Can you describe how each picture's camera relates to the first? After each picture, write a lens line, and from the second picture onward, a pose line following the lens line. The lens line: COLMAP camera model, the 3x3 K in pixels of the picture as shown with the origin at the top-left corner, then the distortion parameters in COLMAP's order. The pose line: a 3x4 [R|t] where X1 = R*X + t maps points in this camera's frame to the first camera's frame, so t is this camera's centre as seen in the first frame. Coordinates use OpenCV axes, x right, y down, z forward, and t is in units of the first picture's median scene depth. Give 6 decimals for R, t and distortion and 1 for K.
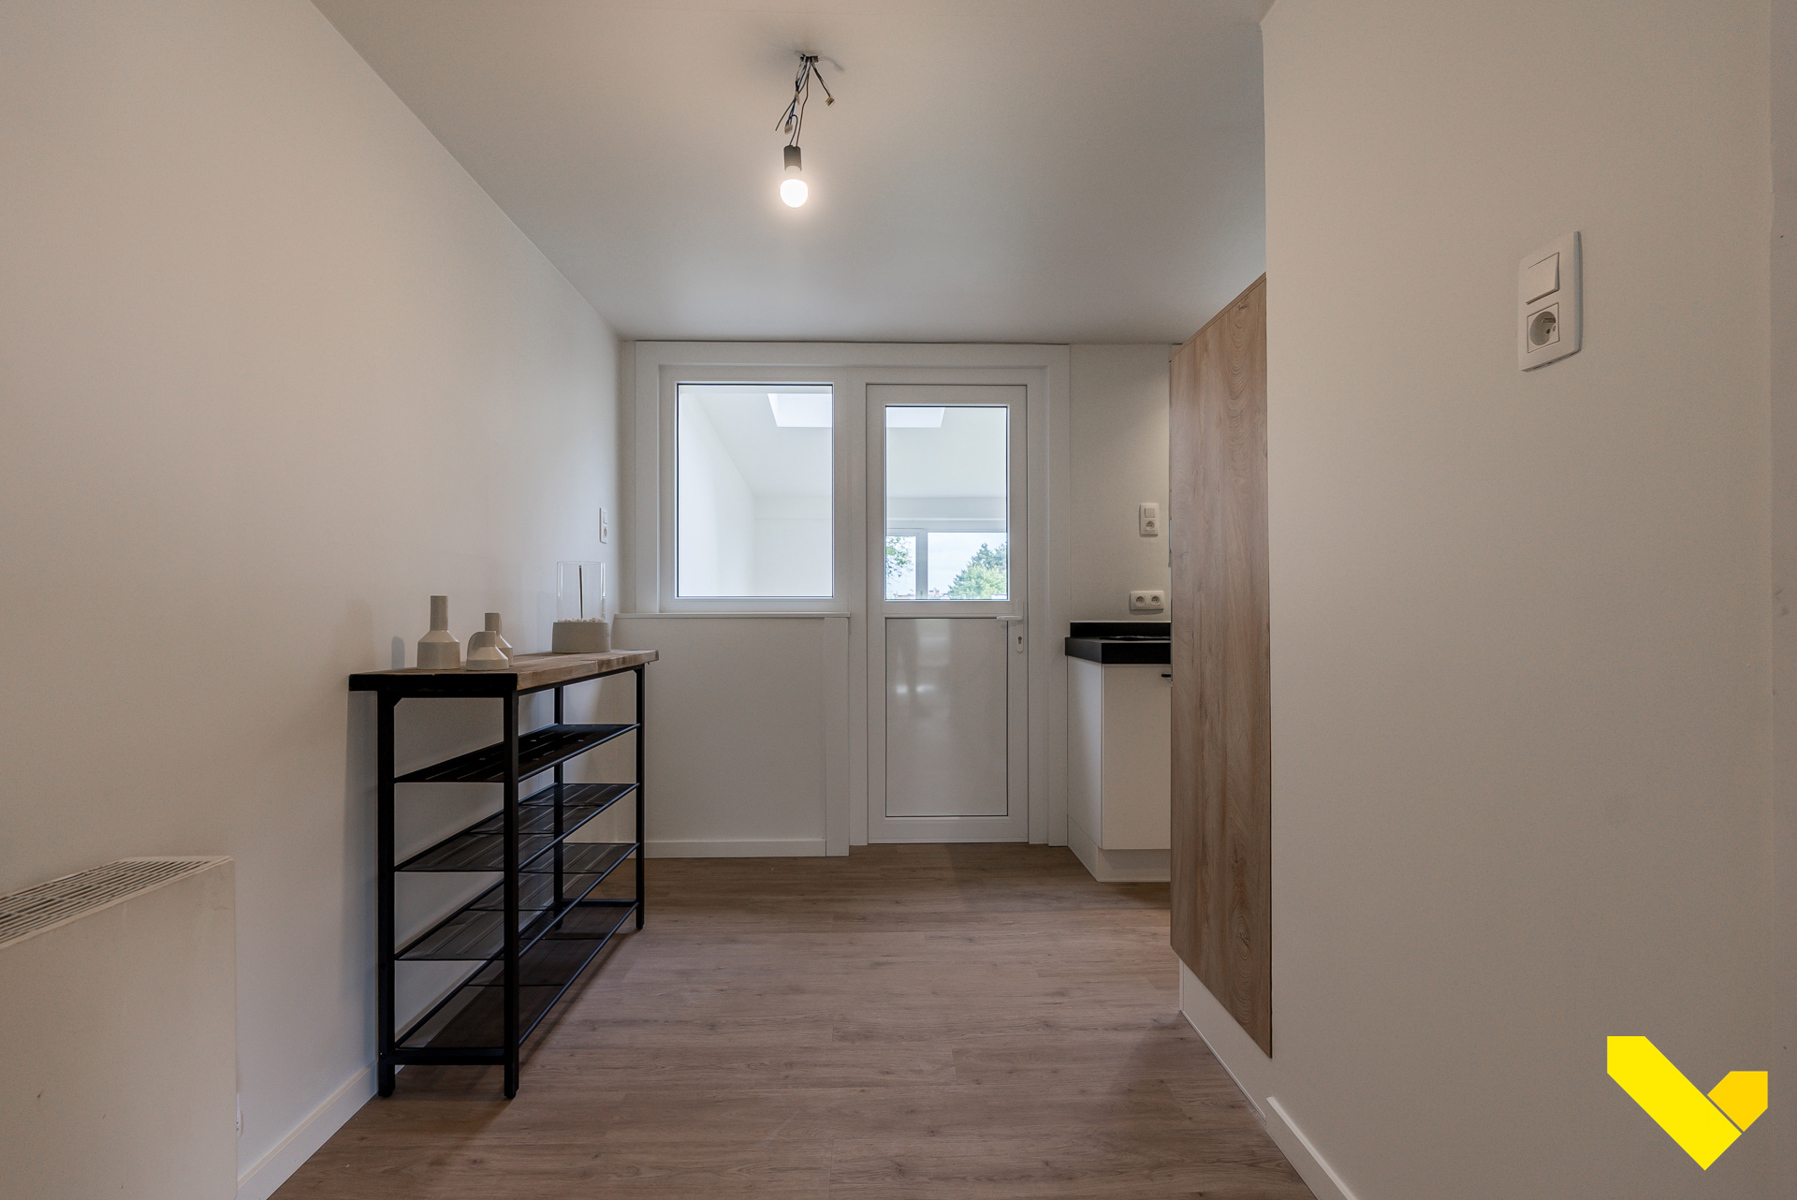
lens RADIAL K [[824.4, 0, 898.3], [0, 824.4, 604.2], [0, 0, 1]] dist [-0.001009, -0.000067]
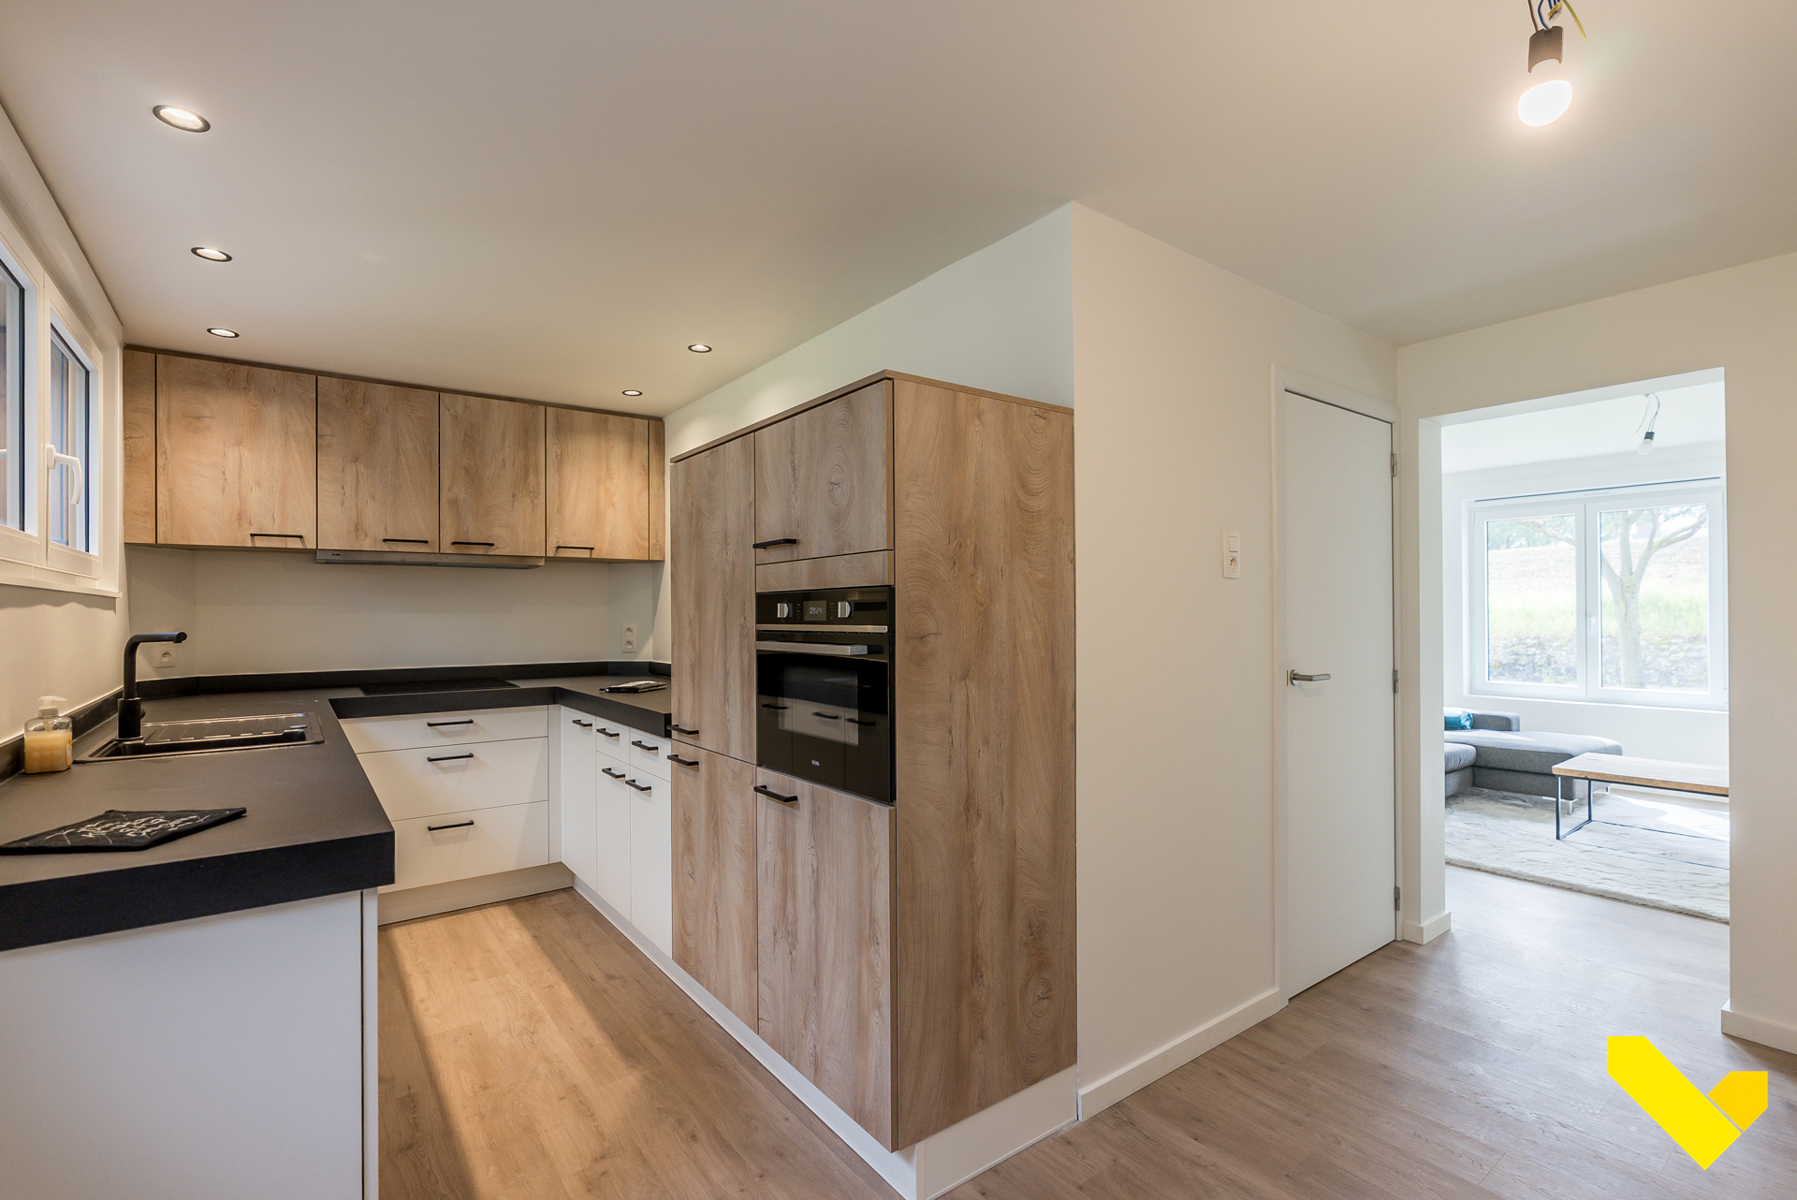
lens RADIAL K [[824.4, 0, 900.9], [0, 824.4, 606.7], [0, 0, 1]] dist [-0.001009, -0.000067]
pose [[-0.585773, 0.006642, 0.810448, -0.362294], [-0.001590, 0.999955, -0.009344, -0.099790], [-0.810473, -0.006762, -0.585736, 1.818852]]
